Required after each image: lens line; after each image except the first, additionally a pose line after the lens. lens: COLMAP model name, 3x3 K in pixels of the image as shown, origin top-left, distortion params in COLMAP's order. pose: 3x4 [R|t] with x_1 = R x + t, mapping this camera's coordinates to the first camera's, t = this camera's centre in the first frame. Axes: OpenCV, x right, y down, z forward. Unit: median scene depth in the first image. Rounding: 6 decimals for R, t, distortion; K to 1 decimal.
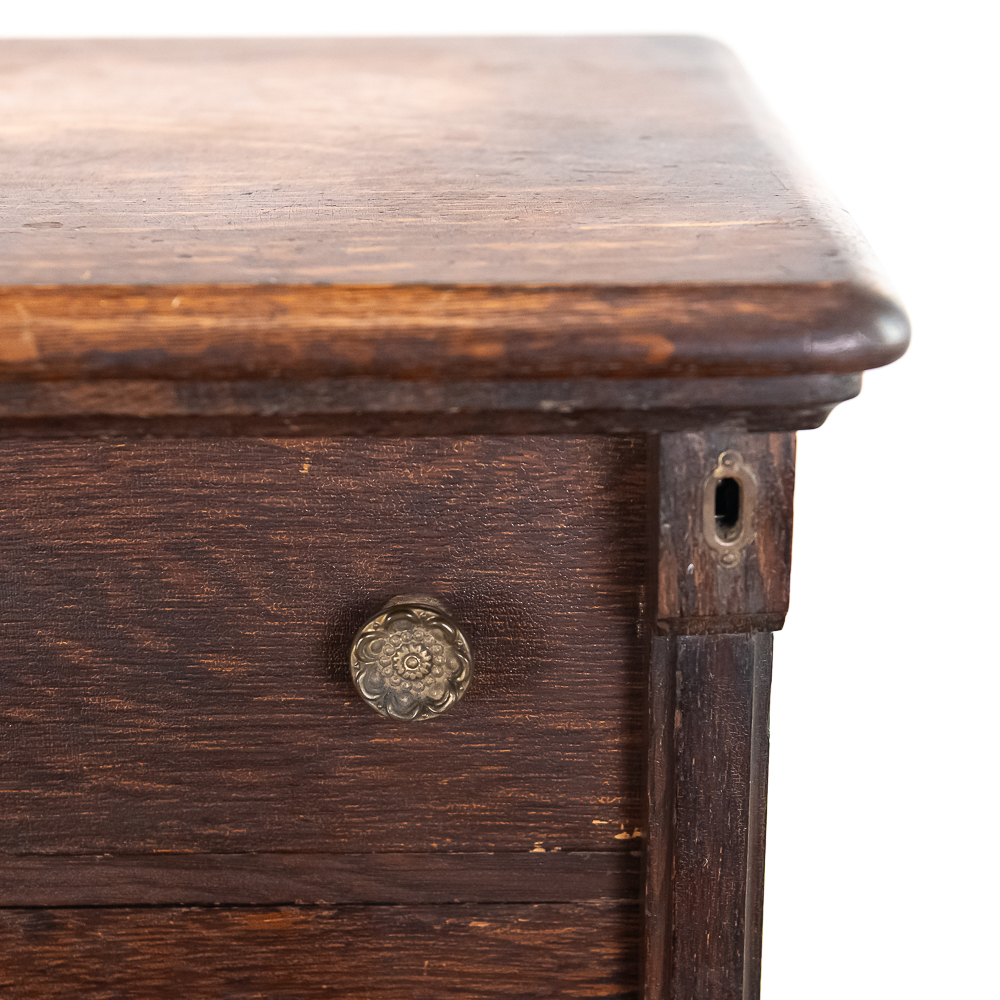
lens RADIAL K [[2213.2, 0, 489.2], [0, 2213.2, 497.4], [0, 0, 1]] dist [-0.012993, 0.000000]
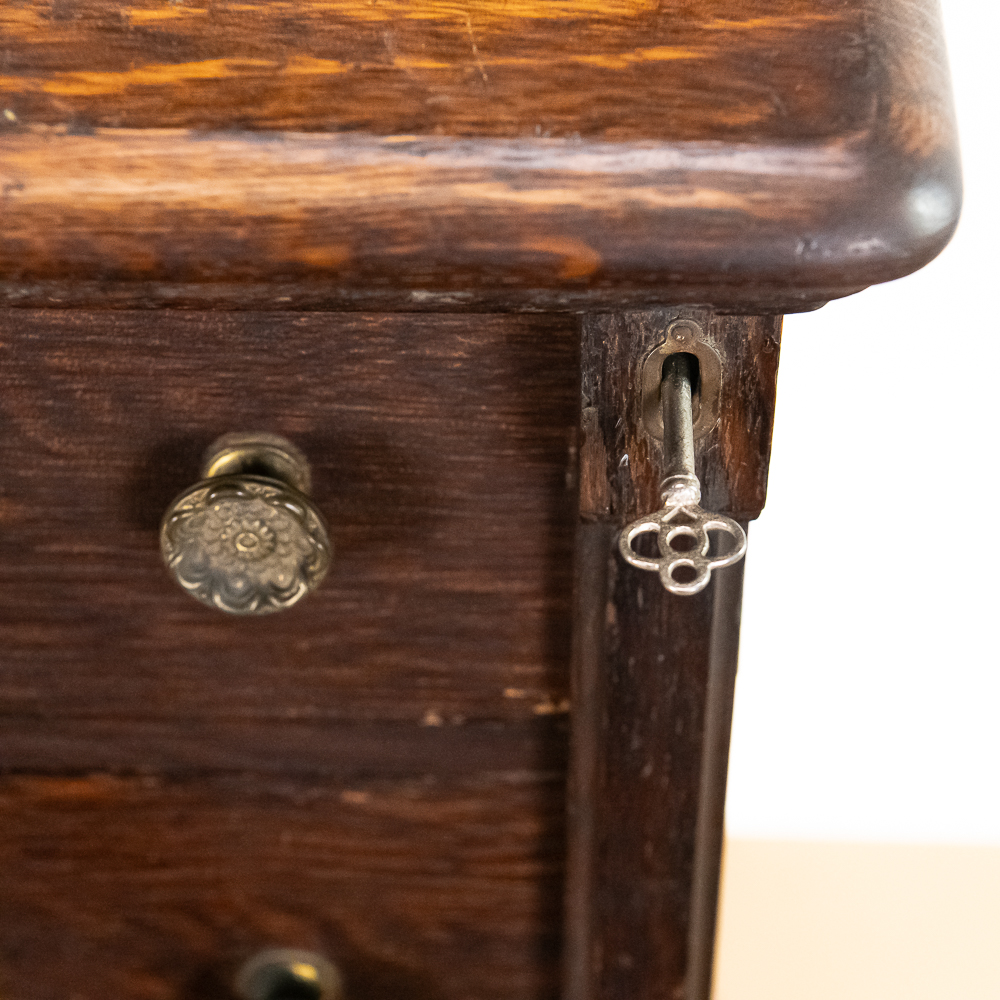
lens RADIAL K [[2888.6, 0, 501.8], [0, 2888.6, 493.8], [0, 0, 1]] dist [-0.007466, 0.000000]
pose [[0.999826, 0.018298, -0.003691, 0.050175], [-0.015707, 0.931510, 0.363375, -0.277881], [0.010088, -0.363254, 0.931636, 0.132291]]
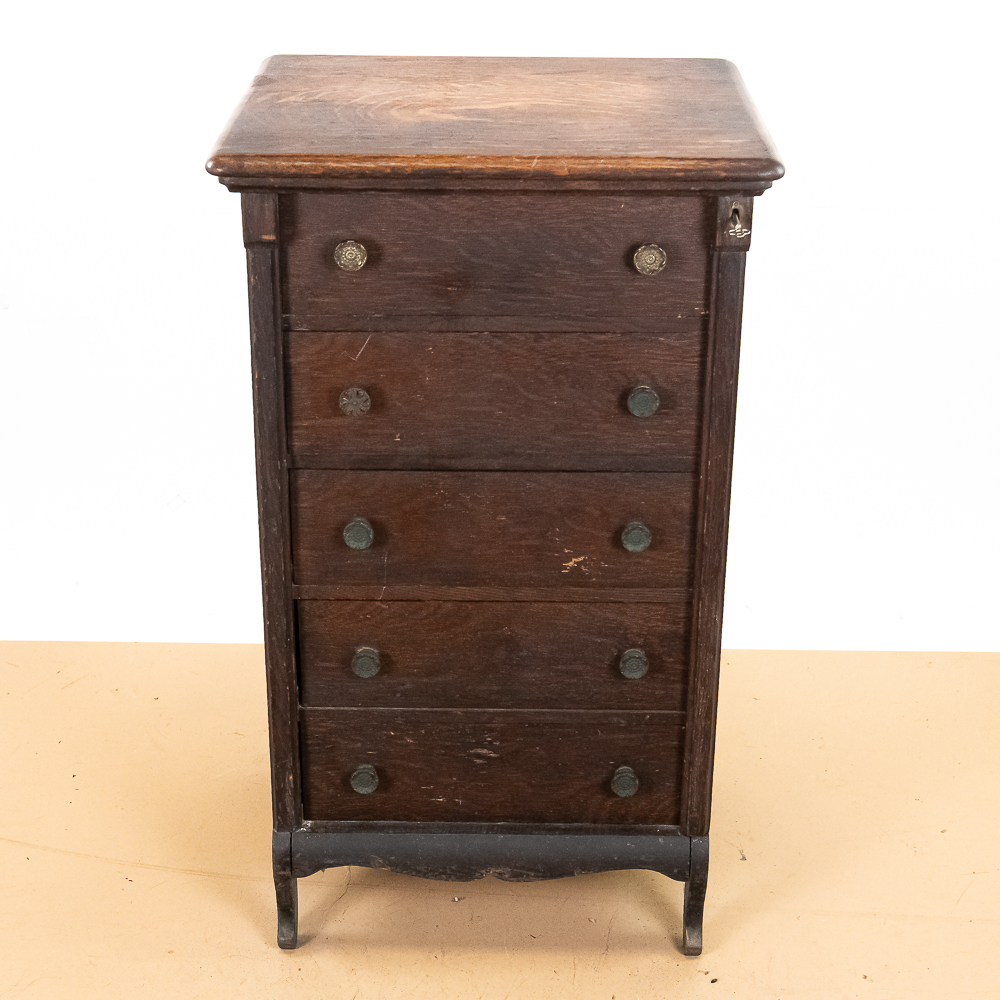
lens RADIAL K [[1840.1, 0, 495.5], [0, 1840.1, 503.5], [0, 0, 1]] dist [0.022788, 0.000000]
pose [[0.999900, 0.013465, 0.004205, -0.298600], [-0.013828, 0.994556, 0.103285, 0.164607], [-0.002791, -0.103332, 0.994643, -2.095099]]
